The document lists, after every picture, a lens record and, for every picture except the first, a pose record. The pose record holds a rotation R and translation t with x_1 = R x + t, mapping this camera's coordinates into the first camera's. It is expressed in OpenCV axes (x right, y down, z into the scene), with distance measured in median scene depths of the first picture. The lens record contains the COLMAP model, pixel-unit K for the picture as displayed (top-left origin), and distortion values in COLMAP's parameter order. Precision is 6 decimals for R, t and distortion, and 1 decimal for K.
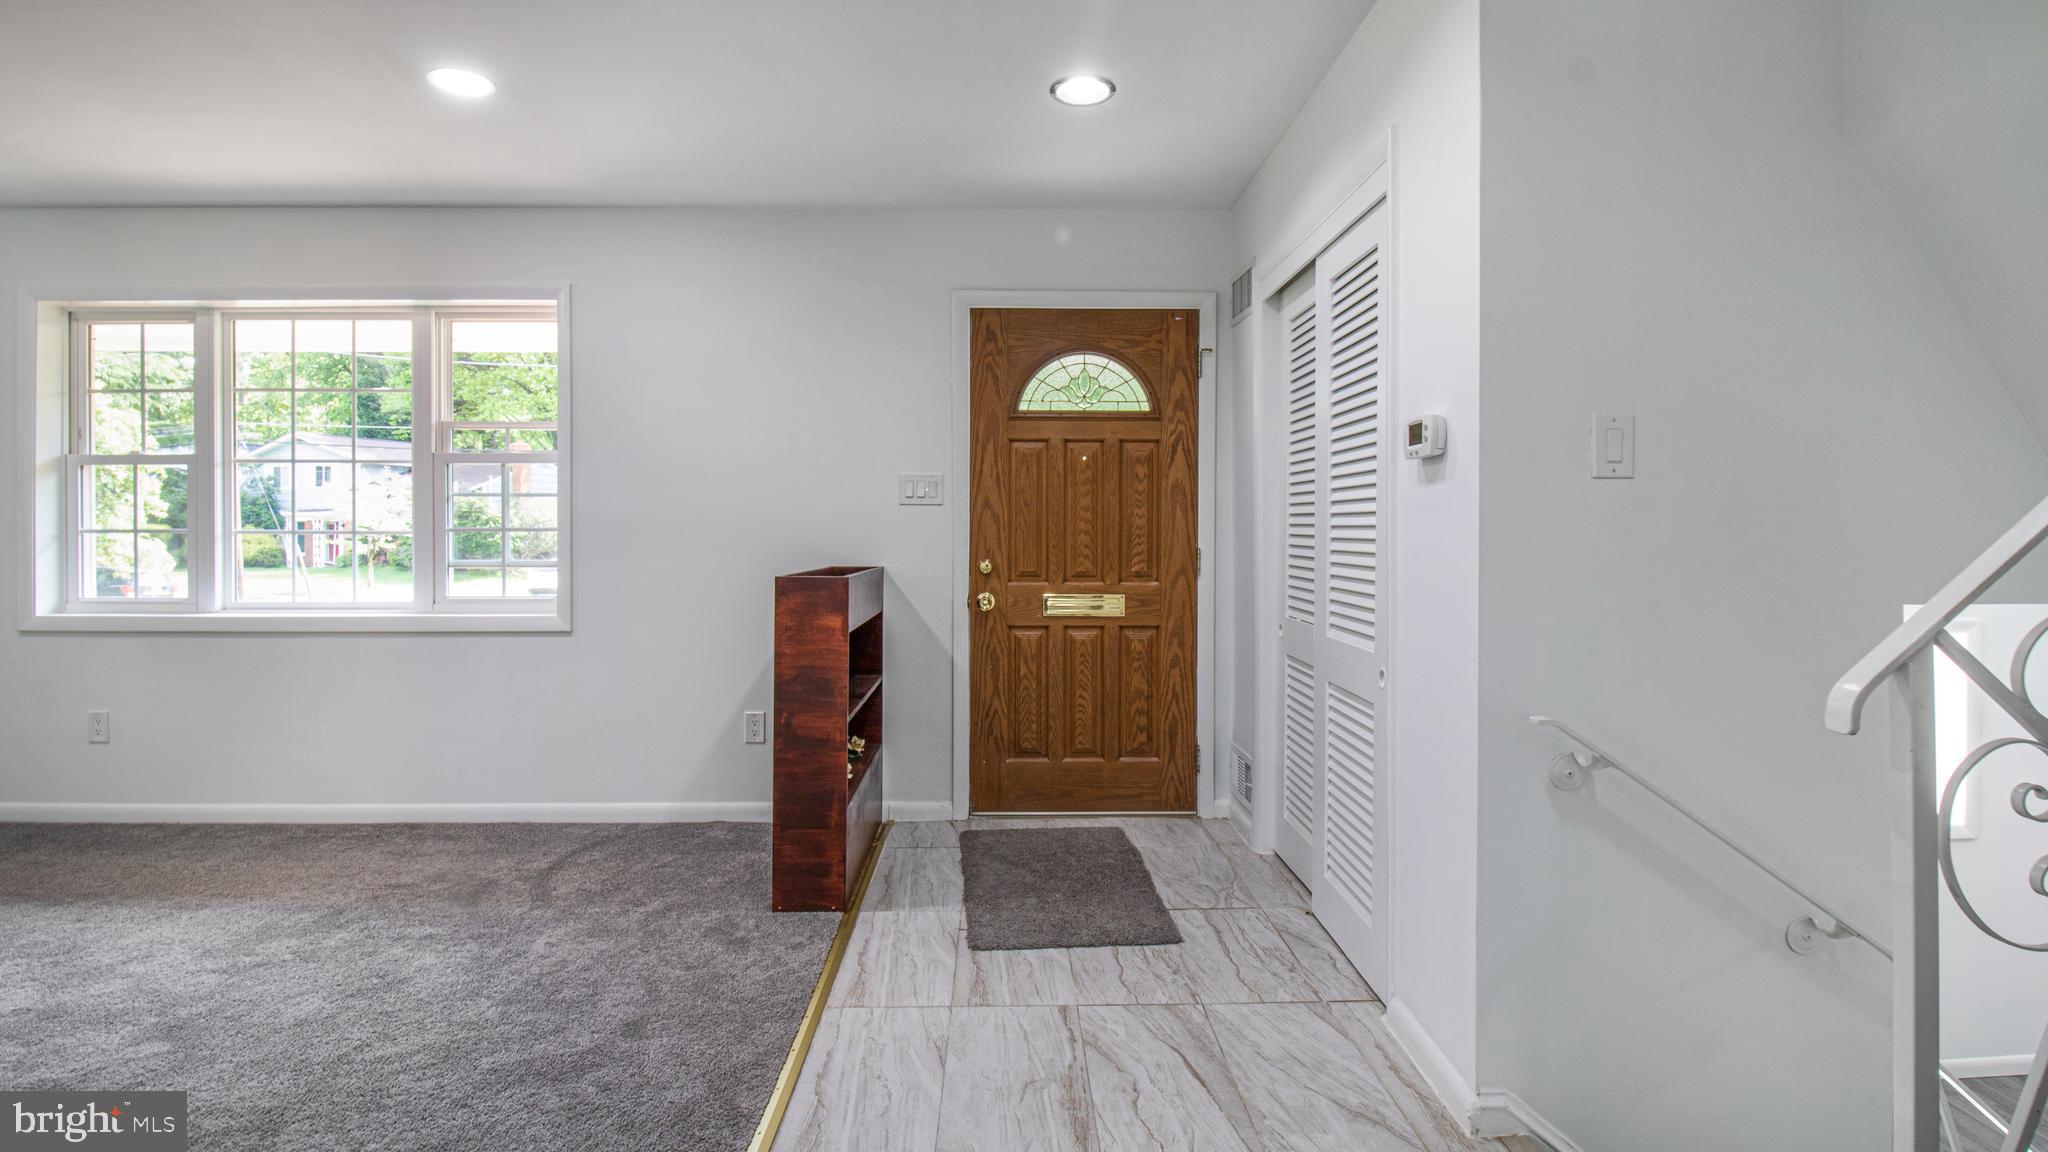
lens RADIAL K [[974.8, 0, 1033.5], [0, 974.8, 528.9], [0, 0, 1]] dist [-0.009698, -0.010152]
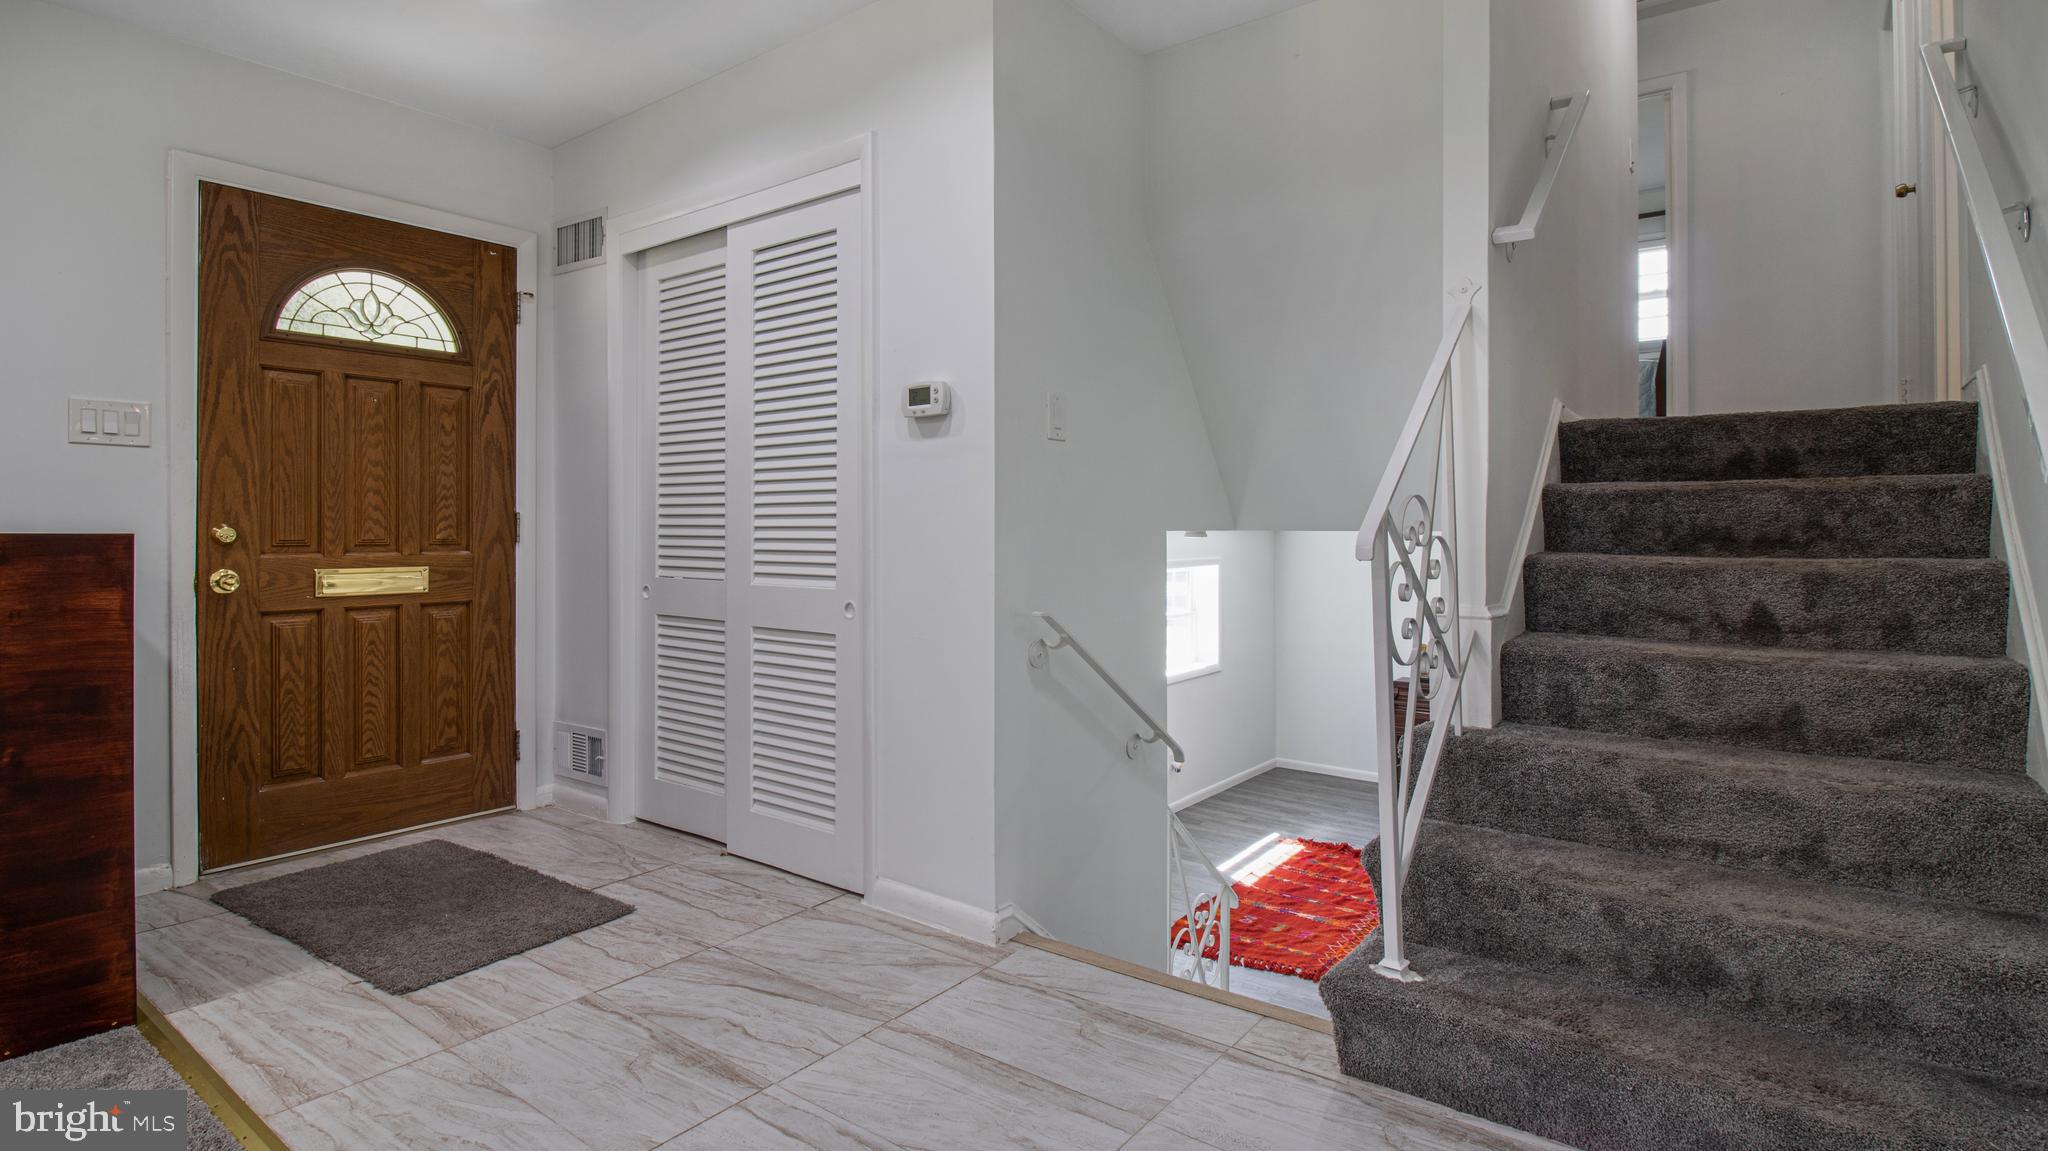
lens RADIAL K [[974.8, 0, 1024.6], [0, 974.8, 526.9], [0, 0, 1]] dist [-0.009698, -0.010152]
pose [[0.628956, 0.000550, 0.777441, -0.283626], [-0.001078, 0.999999, 0.000165, 0.039141], [-0.777440, -0.000942, 0.628956, 0.084681]]
